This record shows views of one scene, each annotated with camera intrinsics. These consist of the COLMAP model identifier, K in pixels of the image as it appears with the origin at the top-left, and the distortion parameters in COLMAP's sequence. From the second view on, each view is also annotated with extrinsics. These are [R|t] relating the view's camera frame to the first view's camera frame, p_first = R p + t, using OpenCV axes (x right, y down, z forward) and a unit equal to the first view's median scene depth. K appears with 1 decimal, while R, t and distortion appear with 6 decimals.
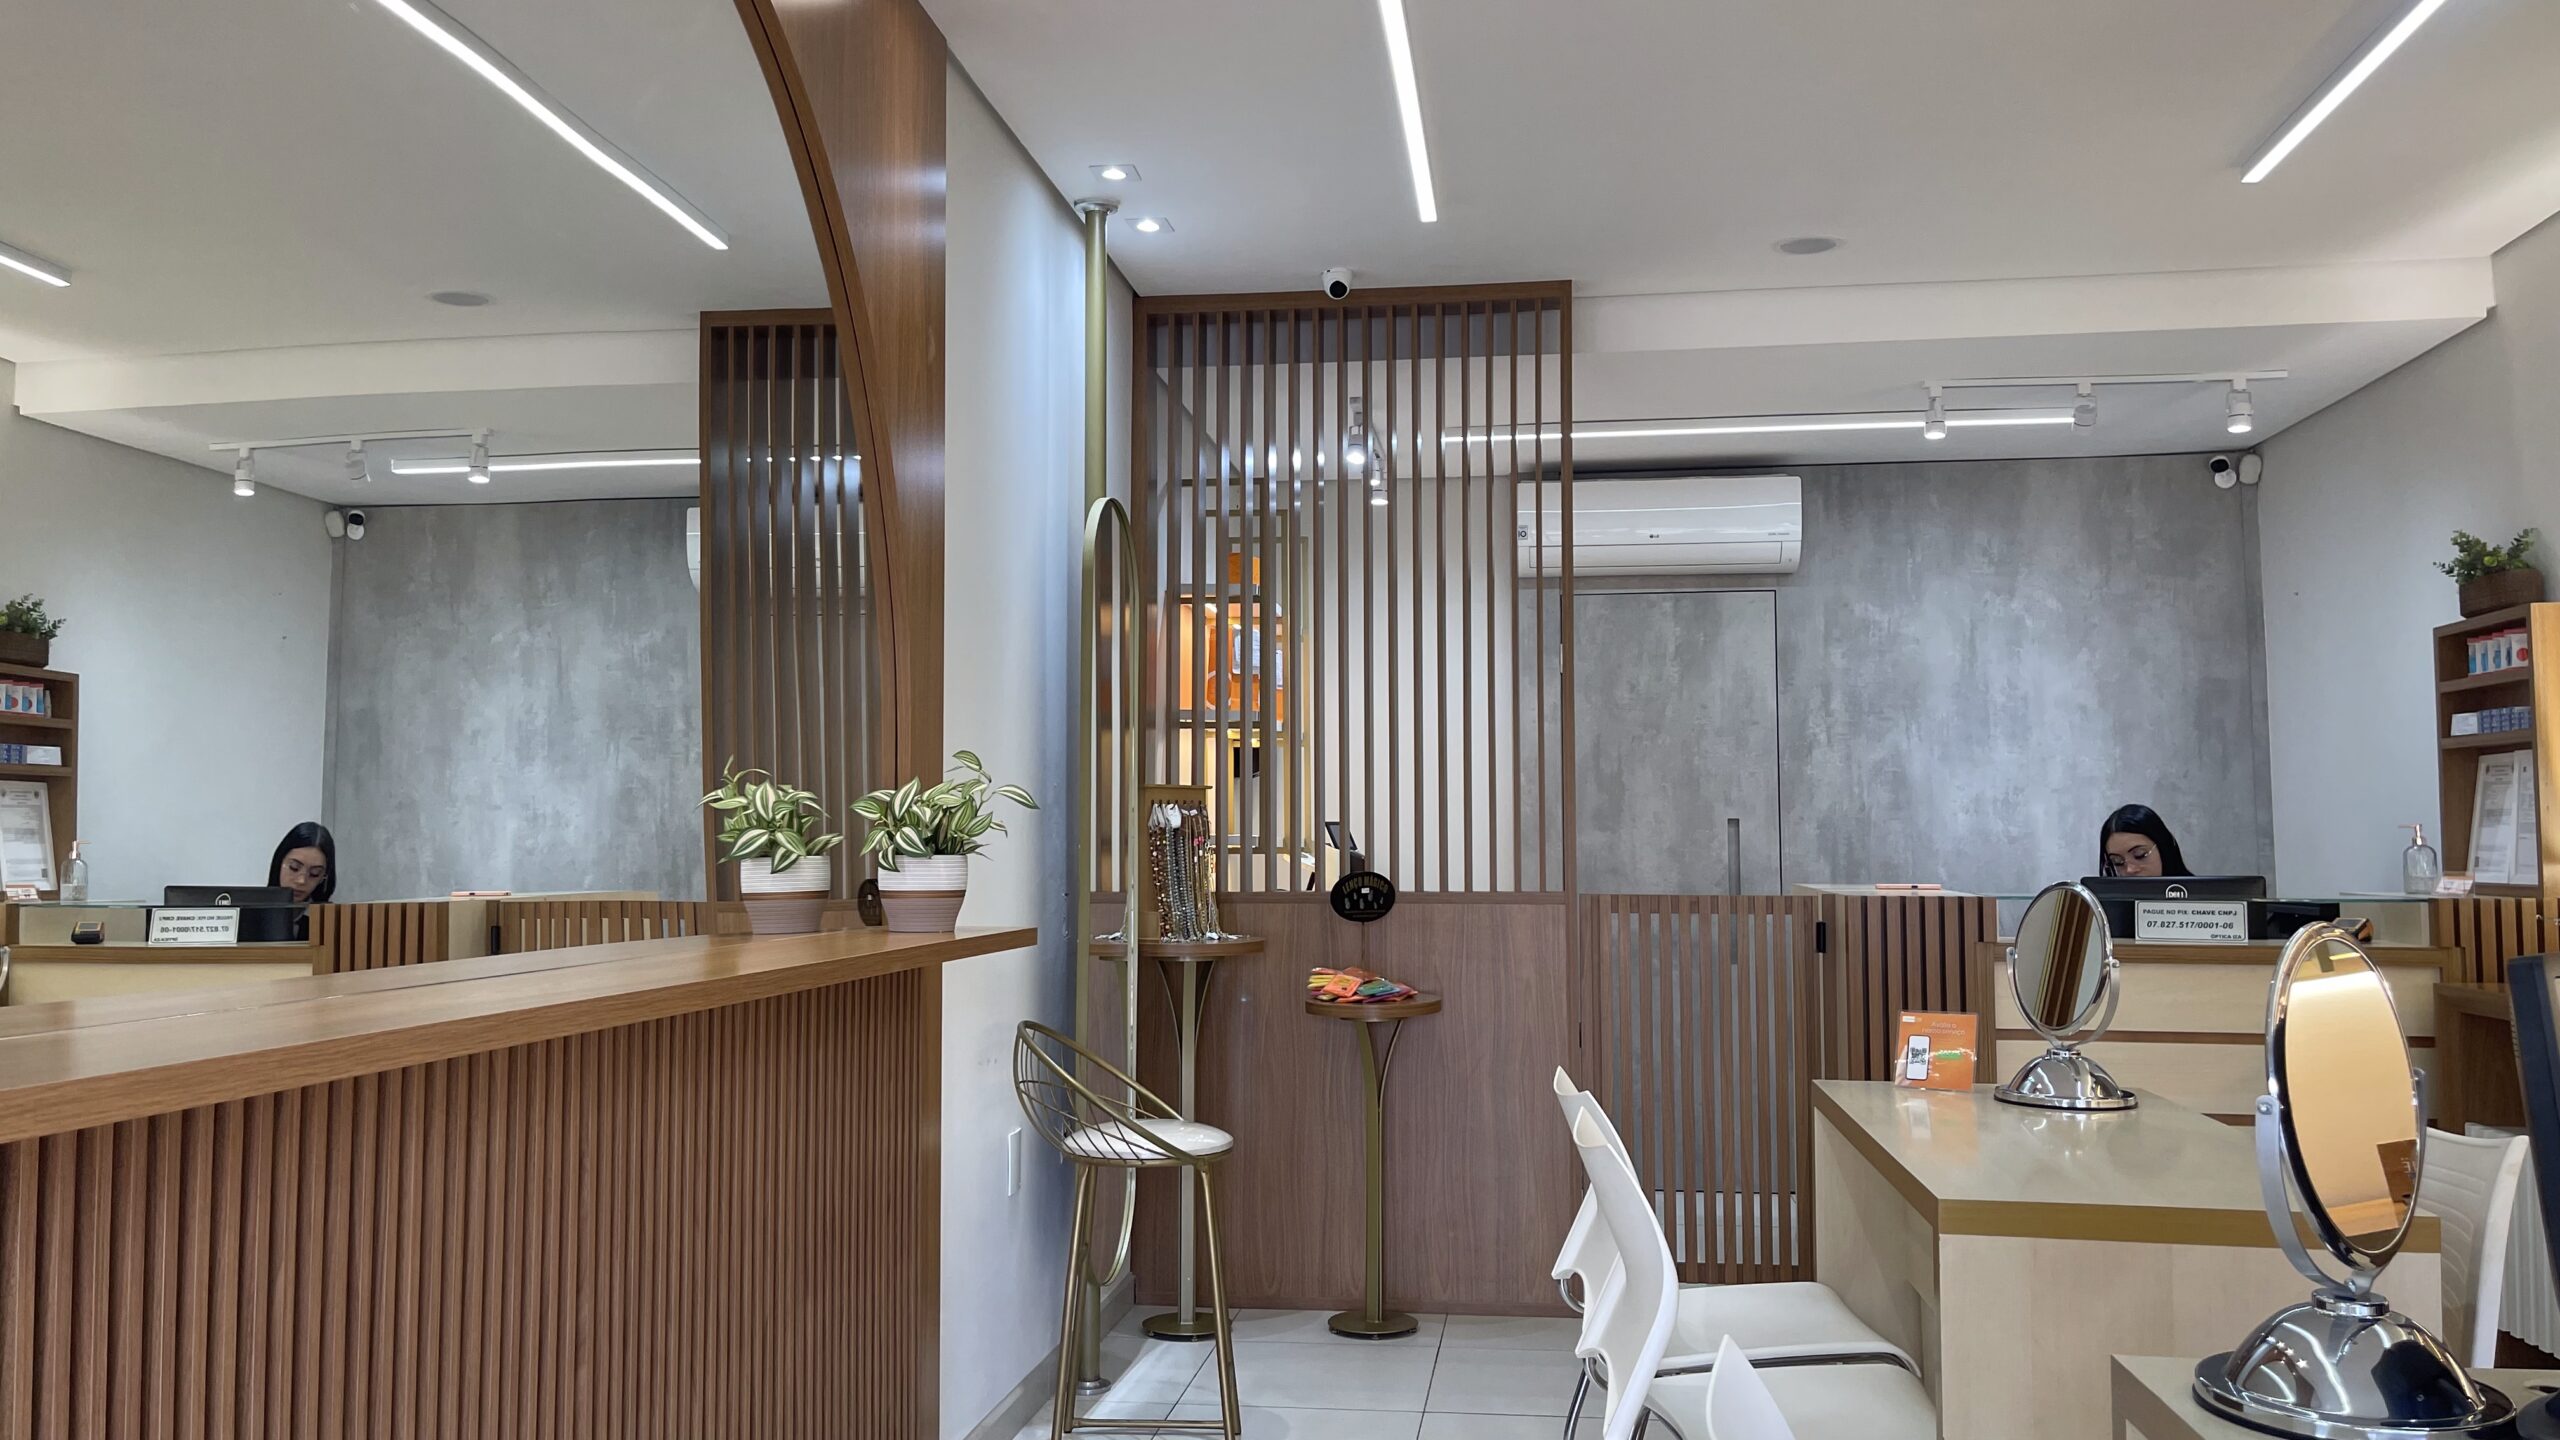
lens RADIAL K [[1926.0, 0, 1296.2], [0, 1926.0, 713.8], [0, 0, 1]] dist [0.084138, -0.113427]
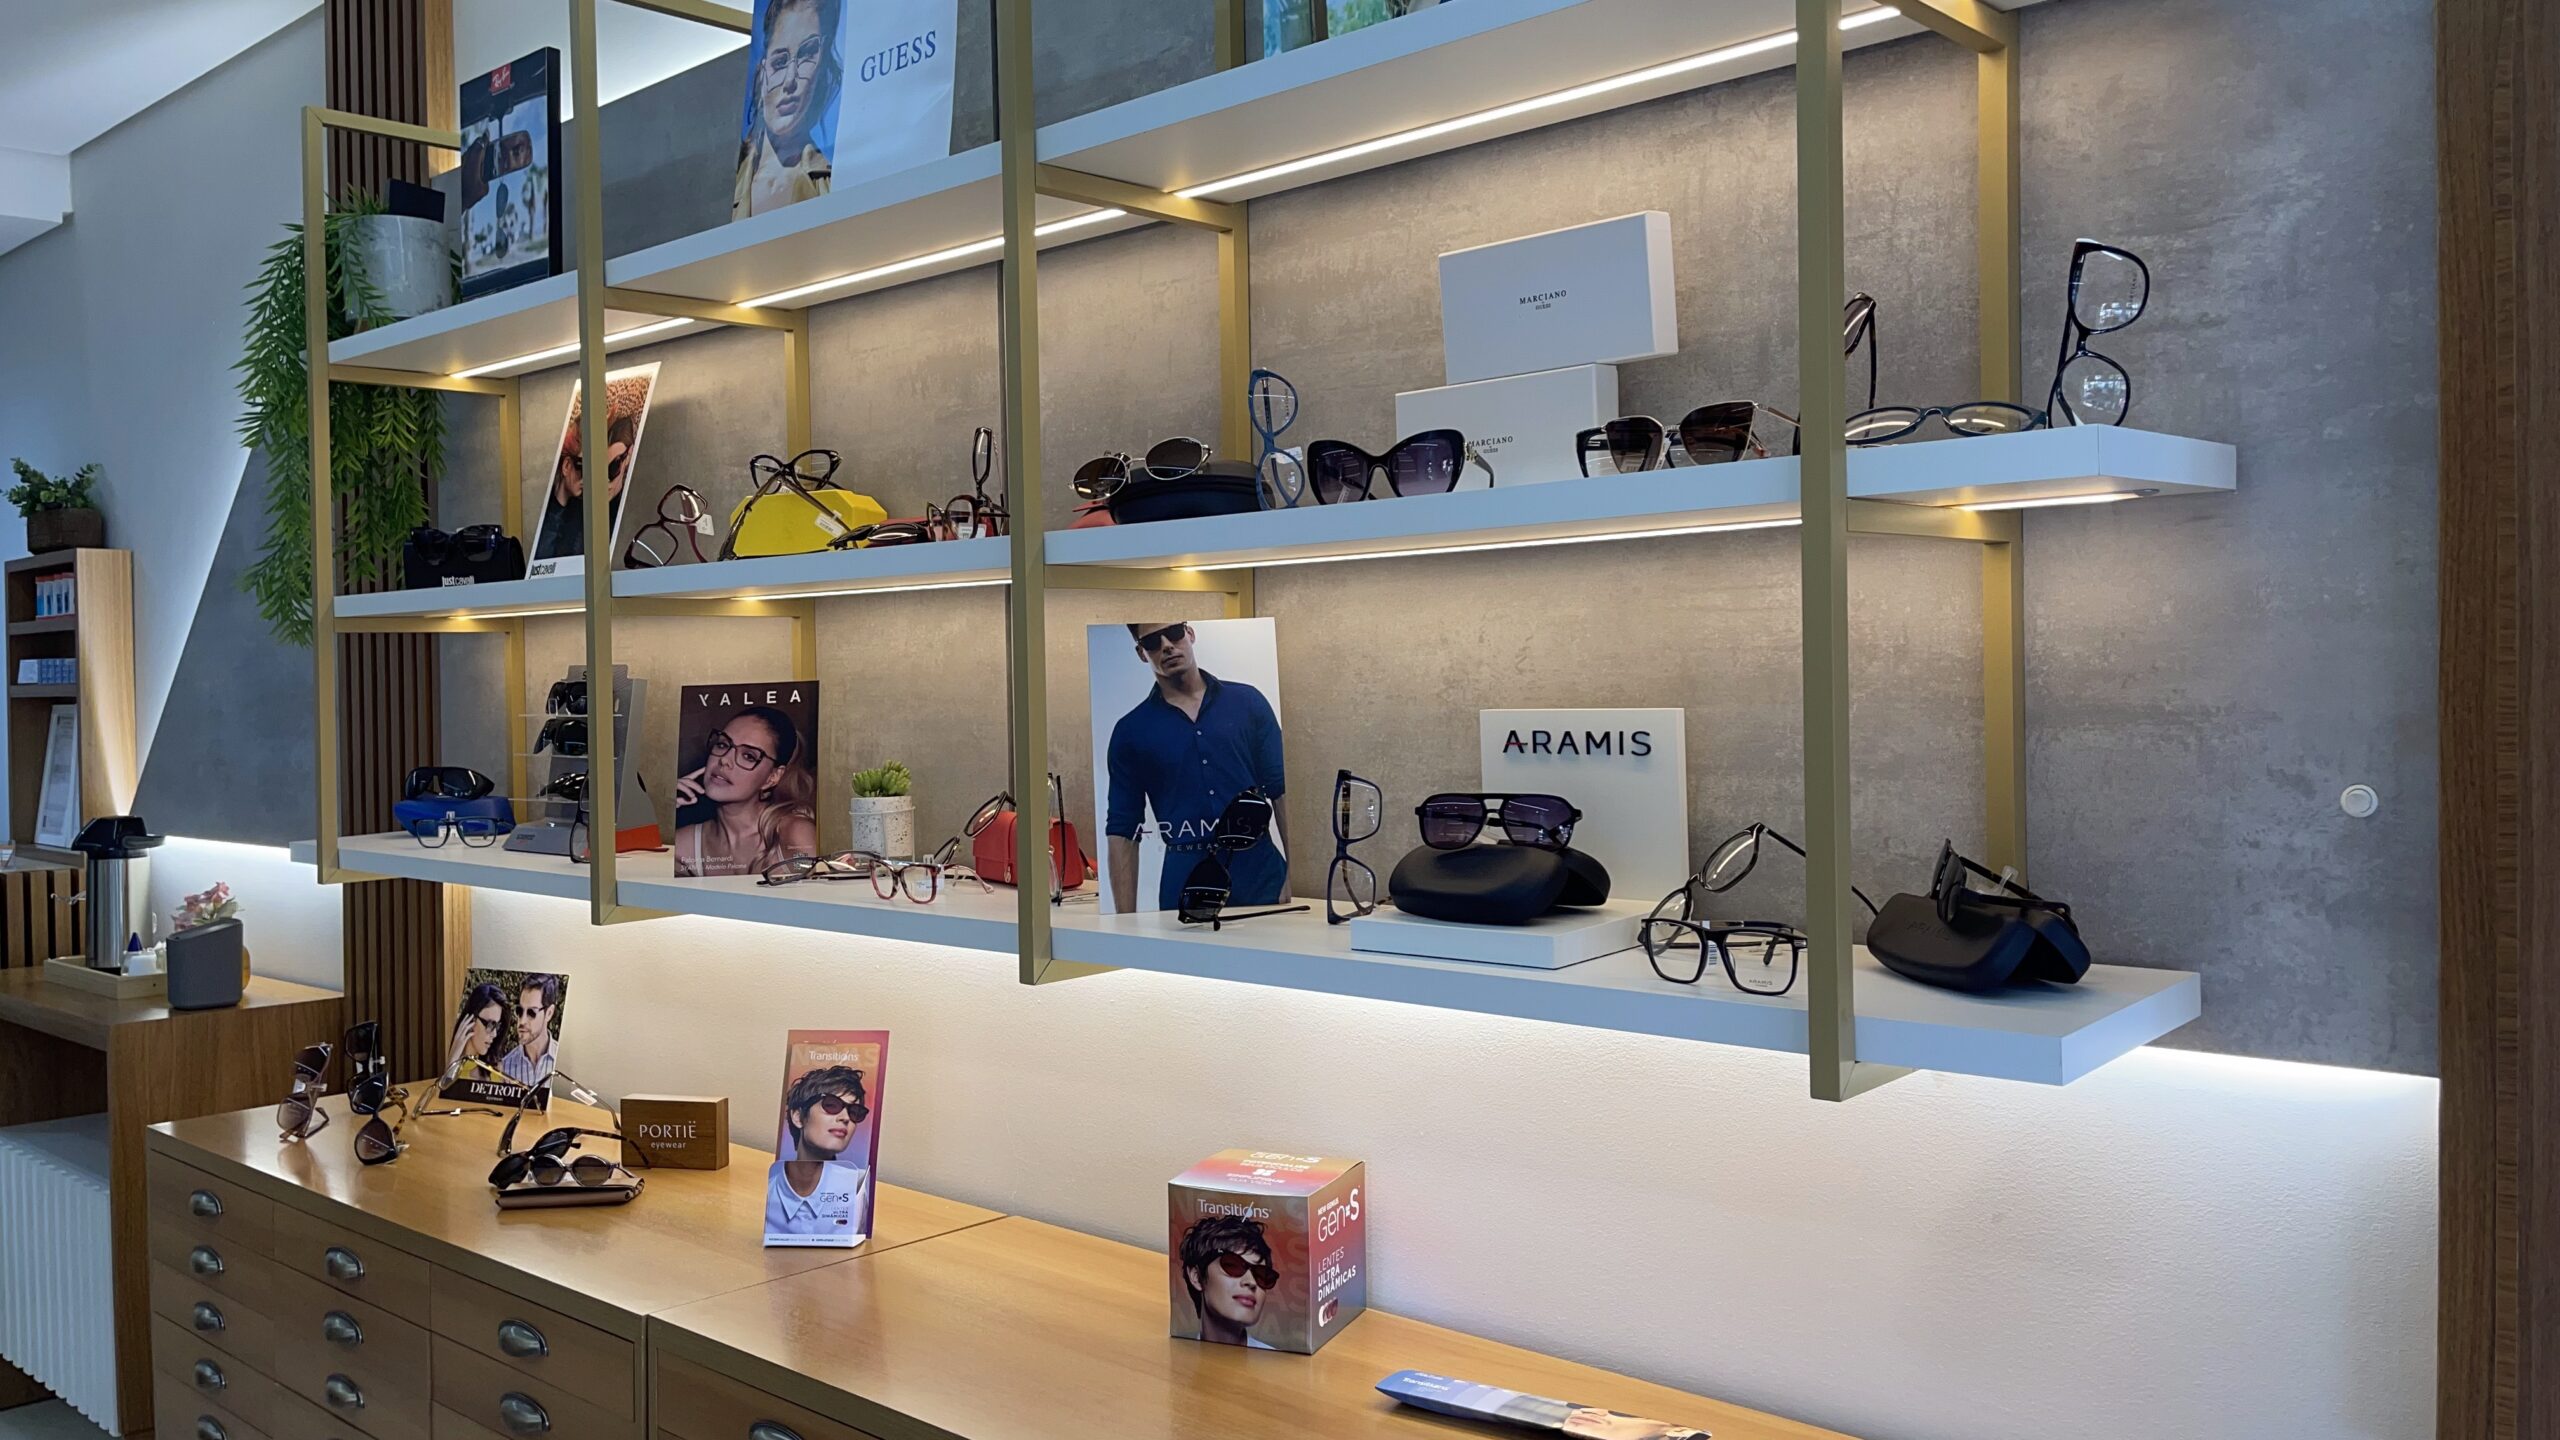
lens RADIAL K [[1926.0, 0, 1296.2], [0, 1926.0, 713.8], [0, 0, 1]] dist [0.084138, -0.113427]
pose [[0.555487, -0.017680, 0.831337, 0.127142], [-0.042076, 0.997896, 0.049337, -0.033596], [-0.830460, -0.062385, 0.553574, 0.006519]]
